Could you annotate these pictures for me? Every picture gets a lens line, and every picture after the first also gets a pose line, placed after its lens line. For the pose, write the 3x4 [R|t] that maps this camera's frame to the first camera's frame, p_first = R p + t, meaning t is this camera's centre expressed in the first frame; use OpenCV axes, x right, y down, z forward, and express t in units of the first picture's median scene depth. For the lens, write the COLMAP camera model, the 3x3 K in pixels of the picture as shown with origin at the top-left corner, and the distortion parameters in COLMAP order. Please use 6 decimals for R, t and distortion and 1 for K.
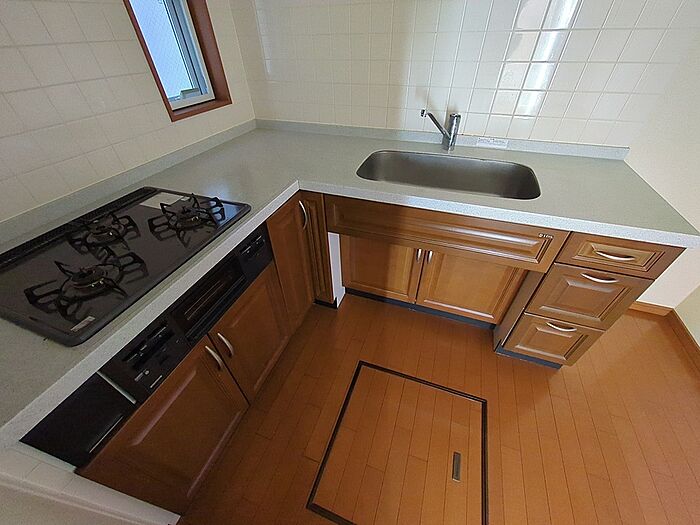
lens RADIAL K [[277.9, 0, 350.8], [0, 277.9, 261.4], [0, 0, 1]] dist [-0.009423, 0.001119]
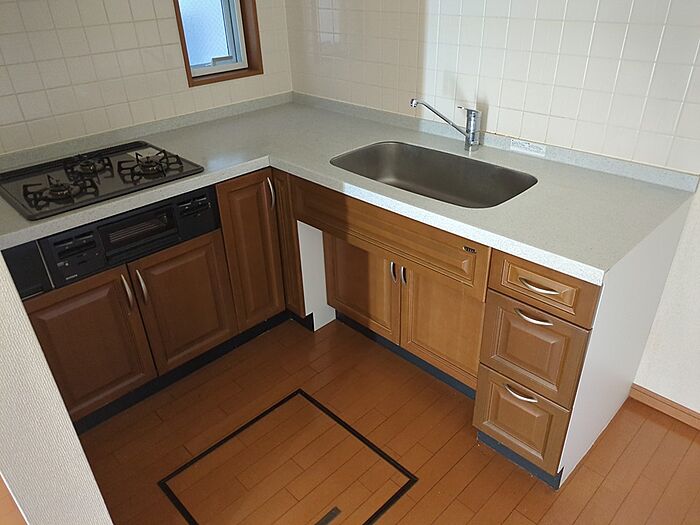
lens RADIAL K [[531.2, 0, 351.7], [0, 531.2, 262.6], [0, 0, 1]] dist [0.024203, -0.024805]
pose [[0.900320, 0.206979, -0.382864, 0.743787], [-0.267935, 0.956811, -0.112802, 0.165584], [0.342980, 0.204141, 0.916892, -0.441780]]
